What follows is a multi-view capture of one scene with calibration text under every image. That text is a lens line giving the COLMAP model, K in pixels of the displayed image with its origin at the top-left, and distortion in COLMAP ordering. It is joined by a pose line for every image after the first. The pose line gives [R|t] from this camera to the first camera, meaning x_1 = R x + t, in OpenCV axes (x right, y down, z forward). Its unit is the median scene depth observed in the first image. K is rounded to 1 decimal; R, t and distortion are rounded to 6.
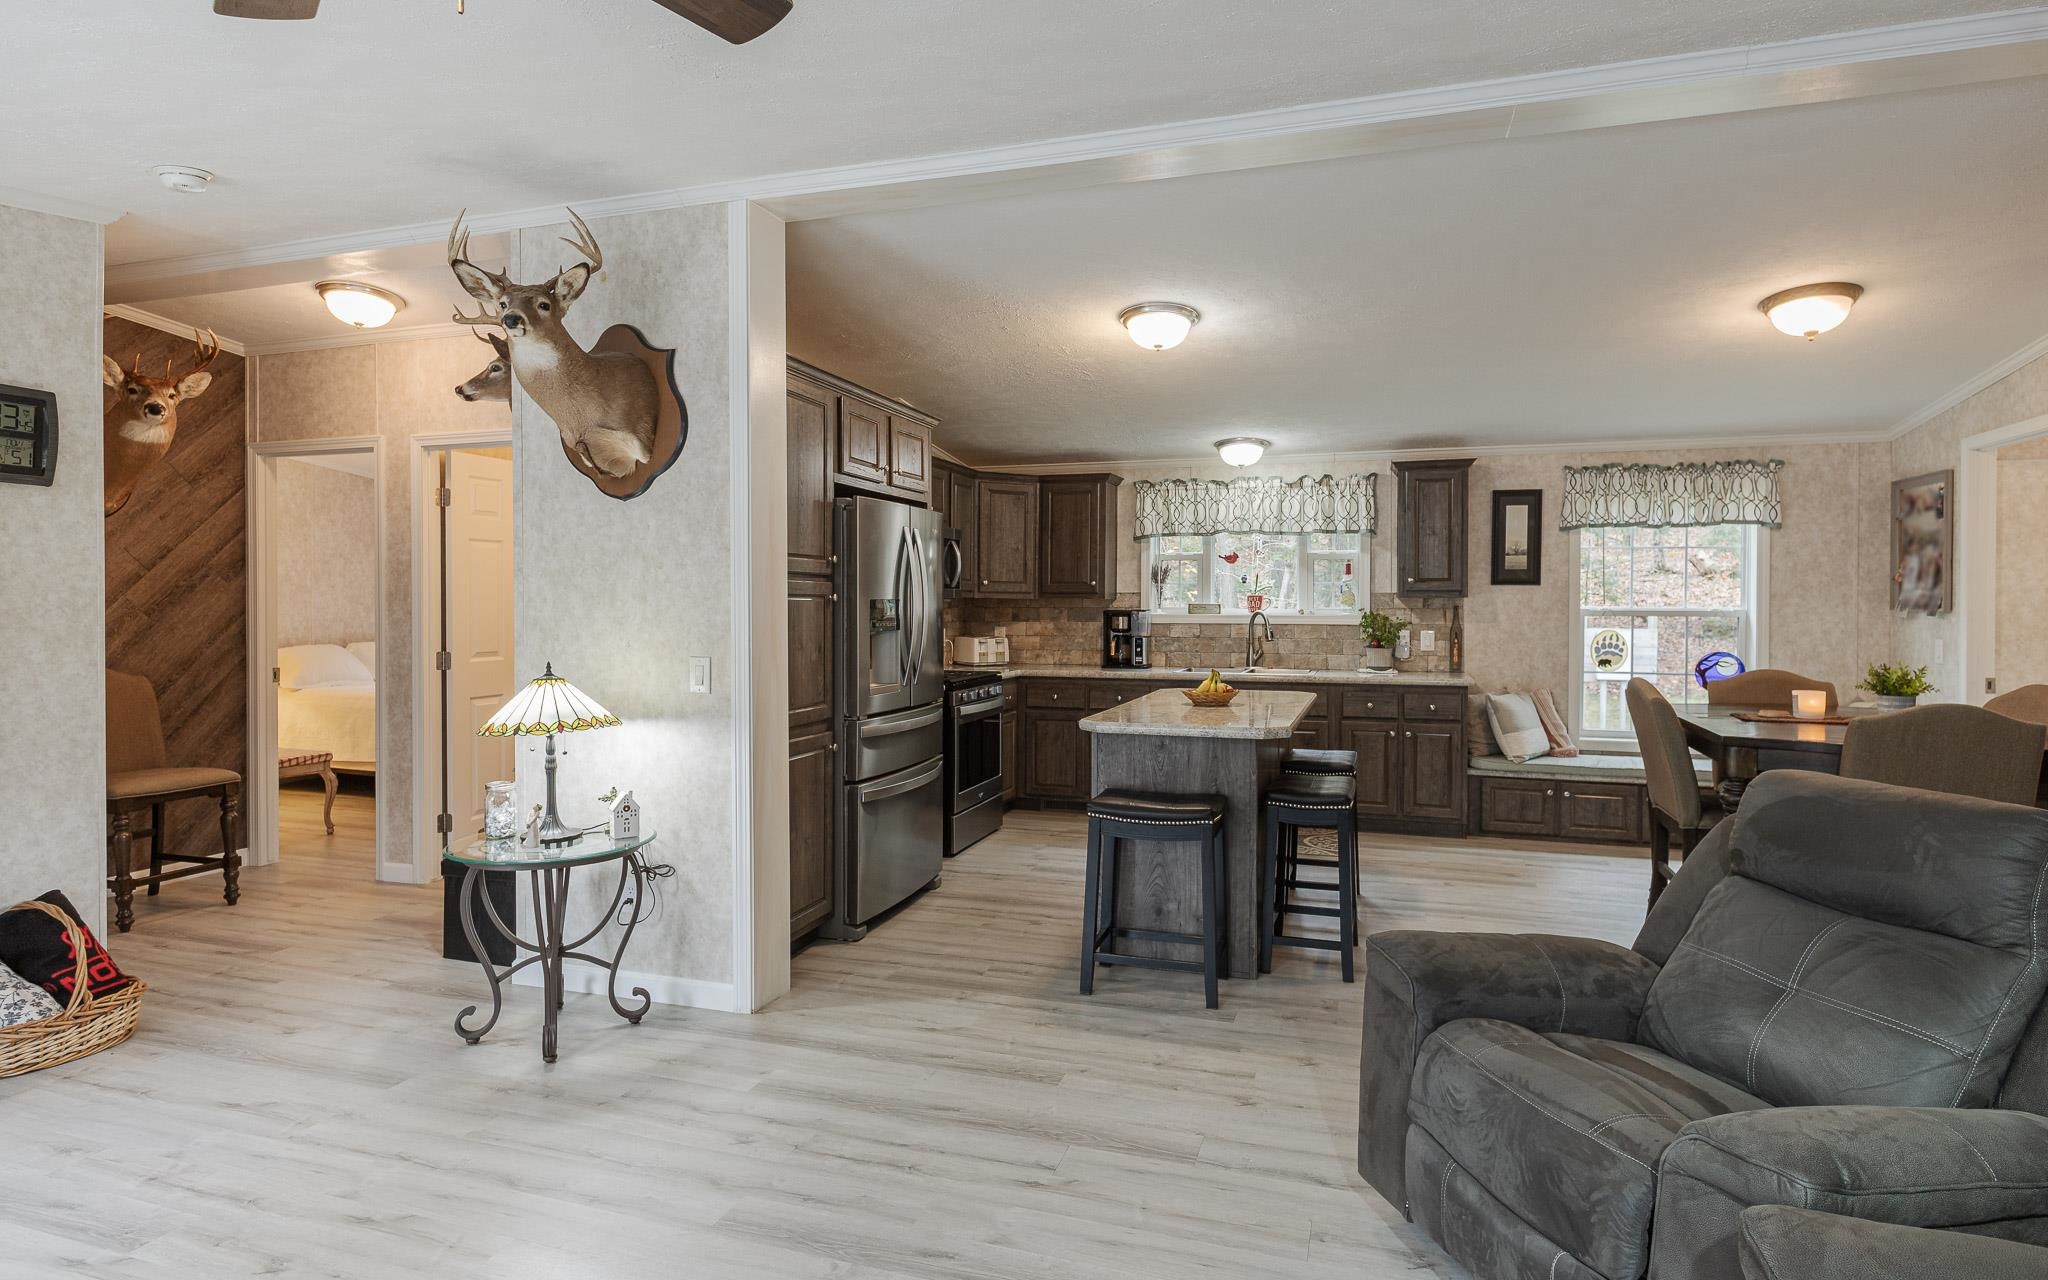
lens RADIAL K [[1112.2, 0, 991.5], [0, 1112.2, 601.0], [0, 0, 1]] dist [0.002423, 0.000287]
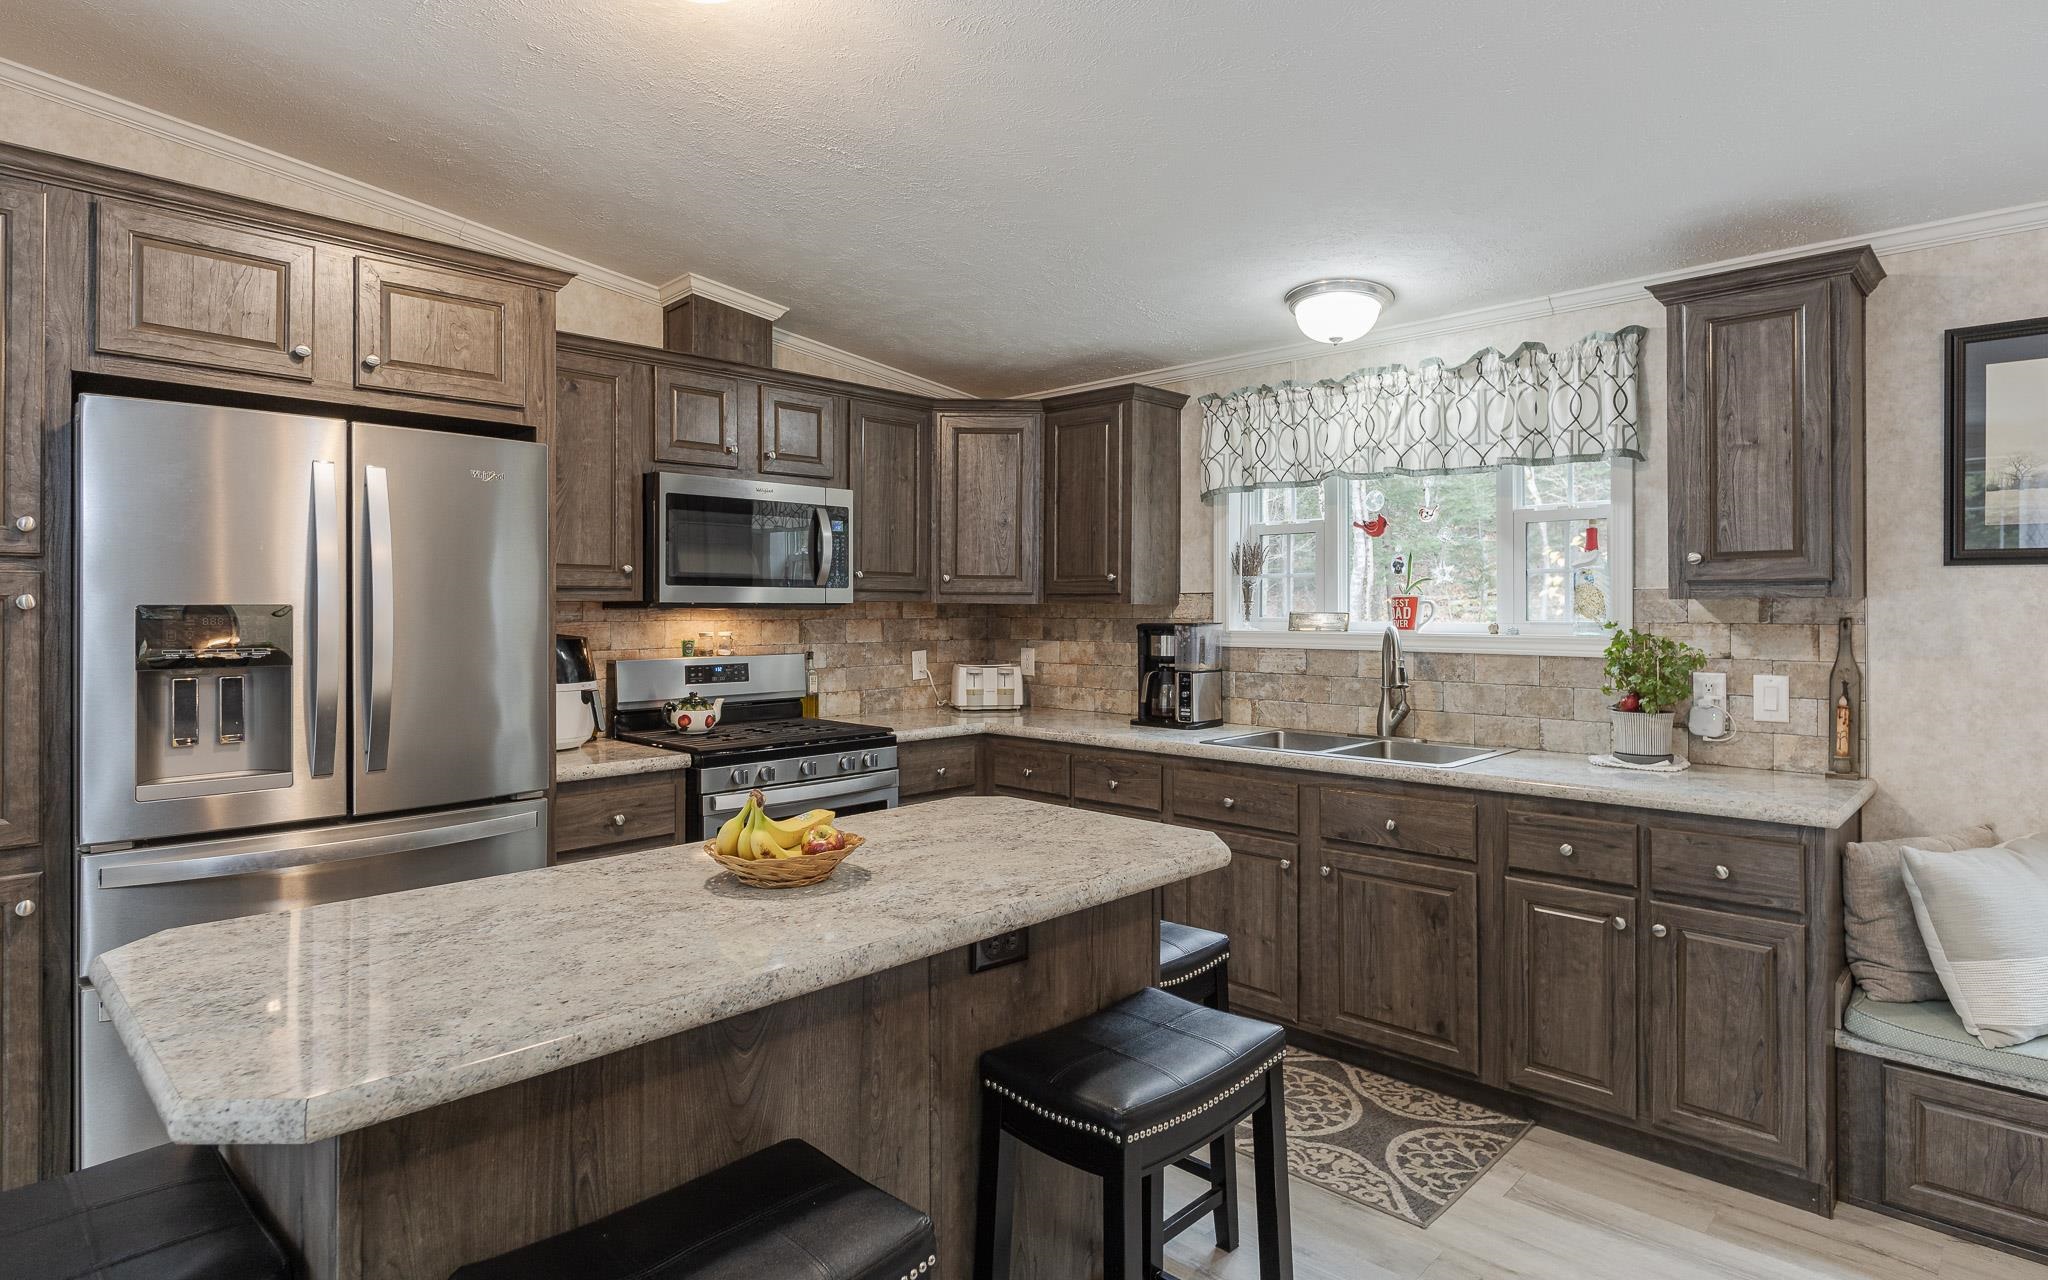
lens RADIAL K [[1092.3, 0, 1045.5], [0, 1092.3, 593.8], [0, 0, 1]] dist [0.000834, -0.000610]
pose [[0.909326, -0.006637, -0.416033, 0.334306], [0.000699, 0.999896, -0.014424, 0.001201], [0.416085, 0.012825, 0.909235, 0.532040]]
